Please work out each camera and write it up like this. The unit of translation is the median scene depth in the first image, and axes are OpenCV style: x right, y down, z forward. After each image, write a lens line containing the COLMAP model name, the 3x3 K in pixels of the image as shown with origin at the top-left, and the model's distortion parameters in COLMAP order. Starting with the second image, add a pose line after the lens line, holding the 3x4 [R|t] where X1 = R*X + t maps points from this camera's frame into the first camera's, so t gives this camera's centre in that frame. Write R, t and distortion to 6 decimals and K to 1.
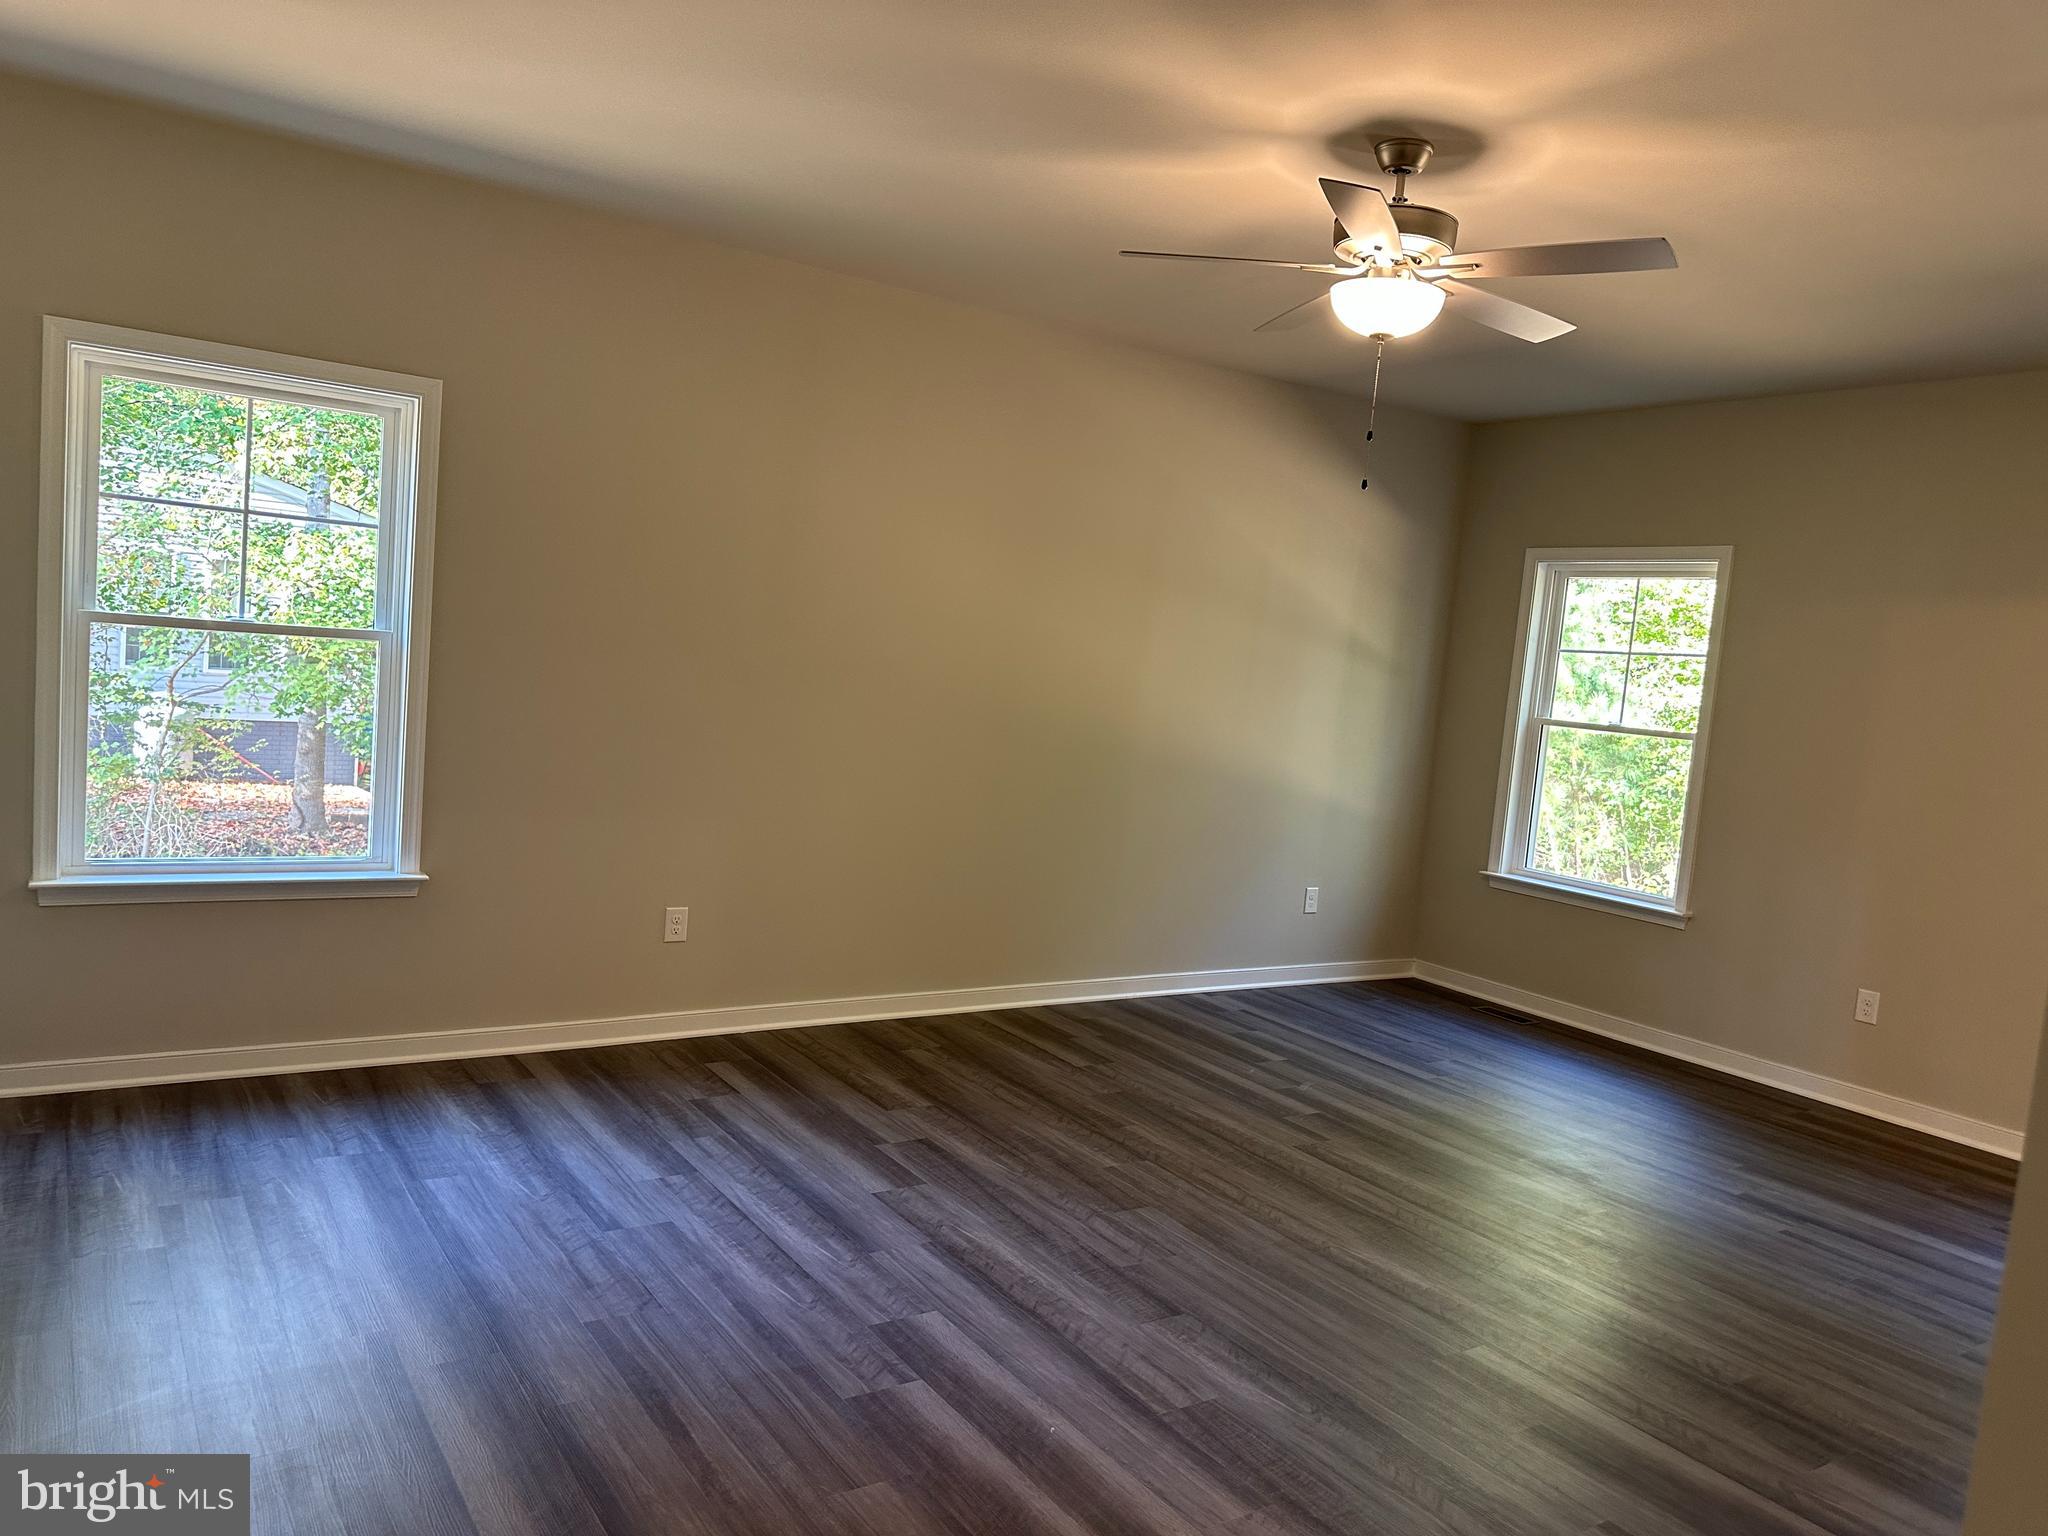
lens RADIAL K [[1440.2, 0, 1024.0], [0, 1440.2, 768.0], [0, 0, 1]] dist [0.001697, -0.001532]
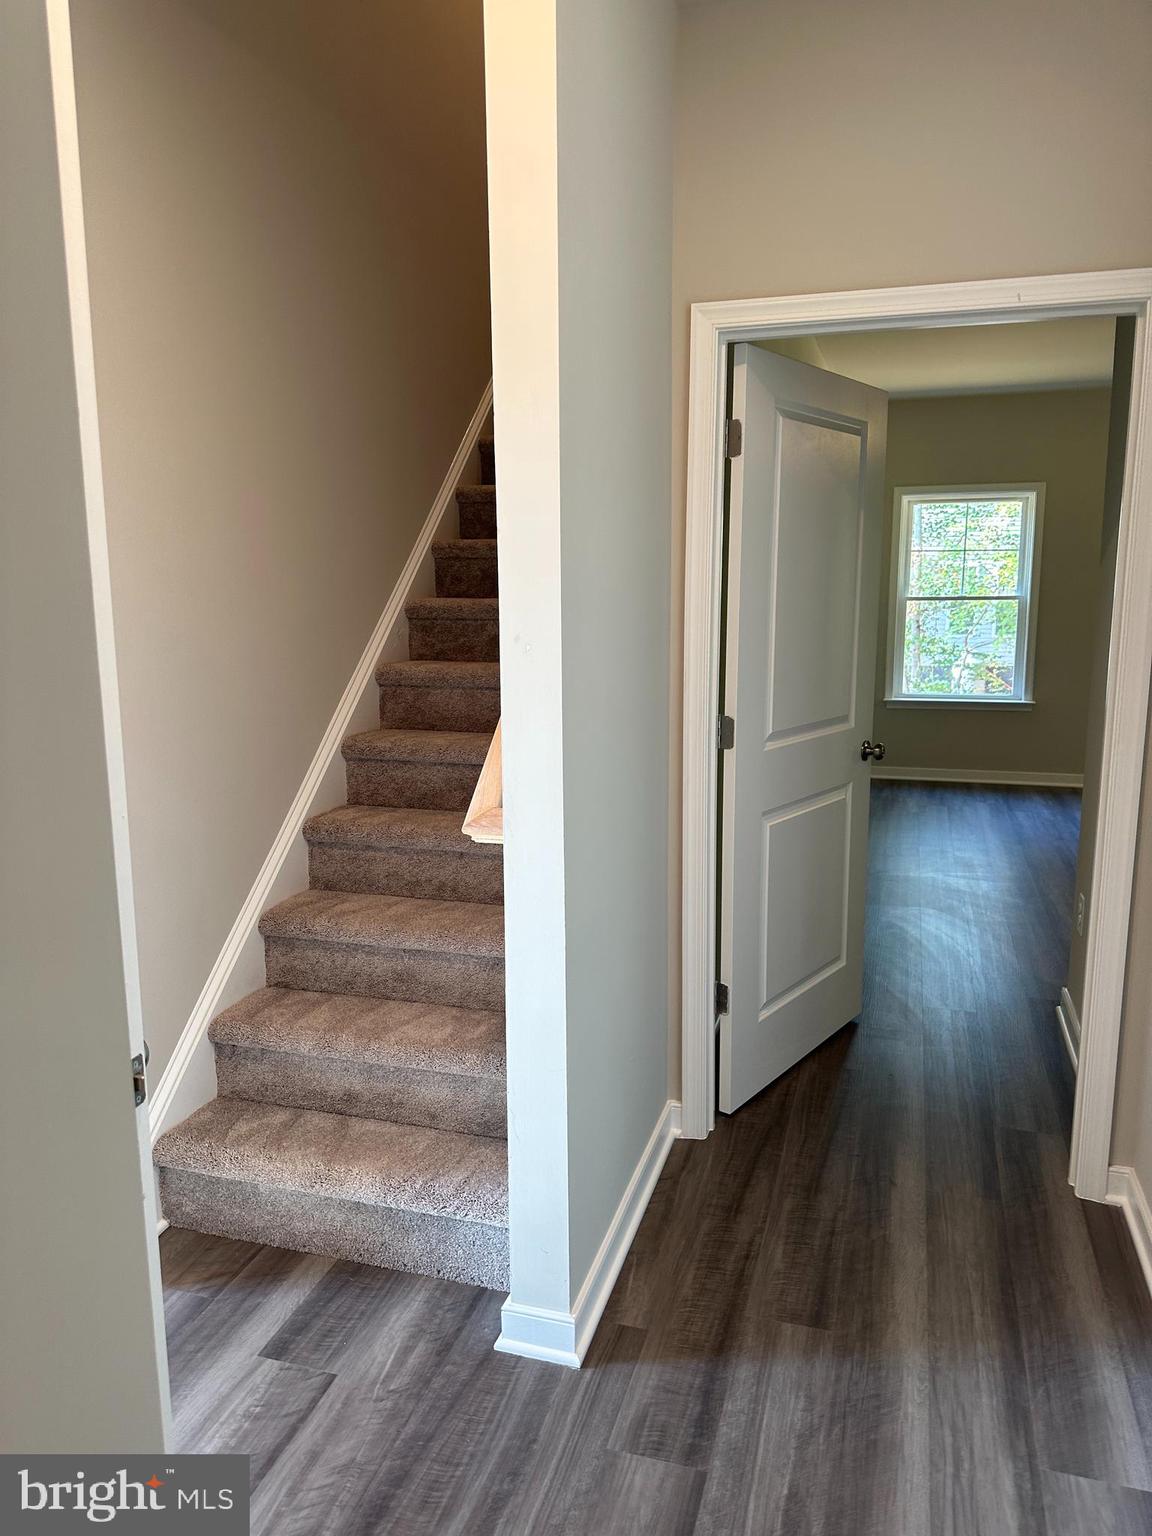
lens RADIAL K [[1080.1, 0, 576.0], [0, 1080.1, 768.0], [0, 0, 1]] dist [0.001697, -0.001532]
pose [[0.623473, 0.047801, -0.780382, 0.532362], [-0.008000, 0.998467, 0.054769, 0.101824], [0.781804, -0.027904, 0.622900, -0.714161]]
